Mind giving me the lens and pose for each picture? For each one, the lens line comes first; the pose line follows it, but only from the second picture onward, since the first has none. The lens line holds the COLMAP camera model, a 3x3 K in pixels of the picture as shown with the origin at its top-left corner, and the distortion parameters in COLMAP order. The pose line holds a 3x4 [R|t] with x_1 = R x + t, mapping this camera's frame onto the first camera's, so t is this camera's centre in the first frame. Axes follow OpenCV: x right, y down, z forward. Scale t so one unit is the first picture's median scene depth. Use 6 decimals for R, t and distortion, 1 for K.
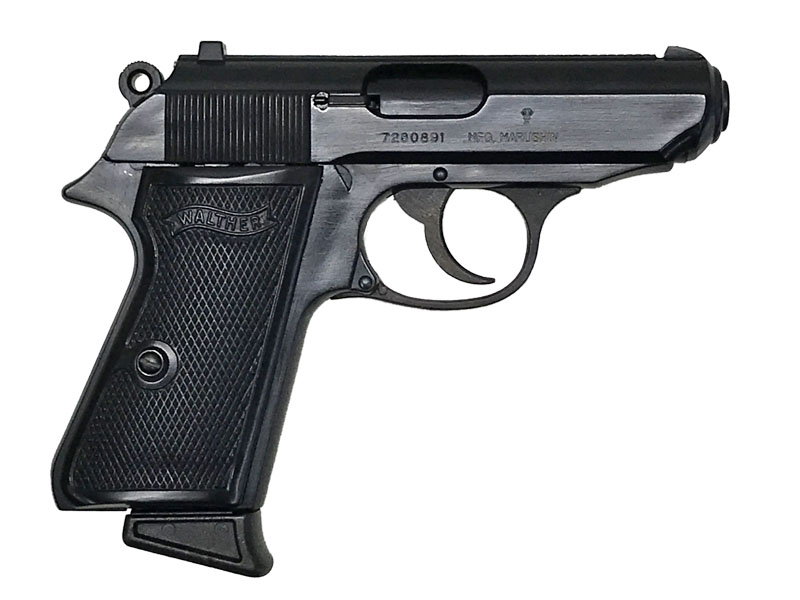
lens RADIAL K [[1934.4, 0, 400.0], [0, 1934.4, 300.0], [0, 0, 1]] dist [0.853159, 0.064872]
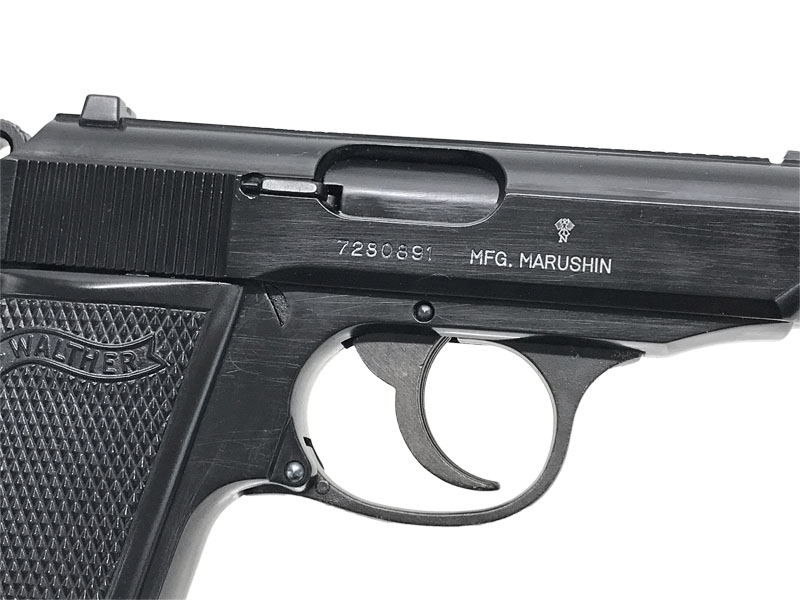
lens RADIAL K [[1334.9, 0, 400.0], [0, 1334.9, 300.0], [0, 0, 1]] dist [0.222561, -0.033241]
pose [[0.995660, 0.079131, -0.048976, 0.033621], [-0.085552, 0.985416, -0.147095, -0.002608], [0.036622, 0.150647, 0.987909, 0.554119]]
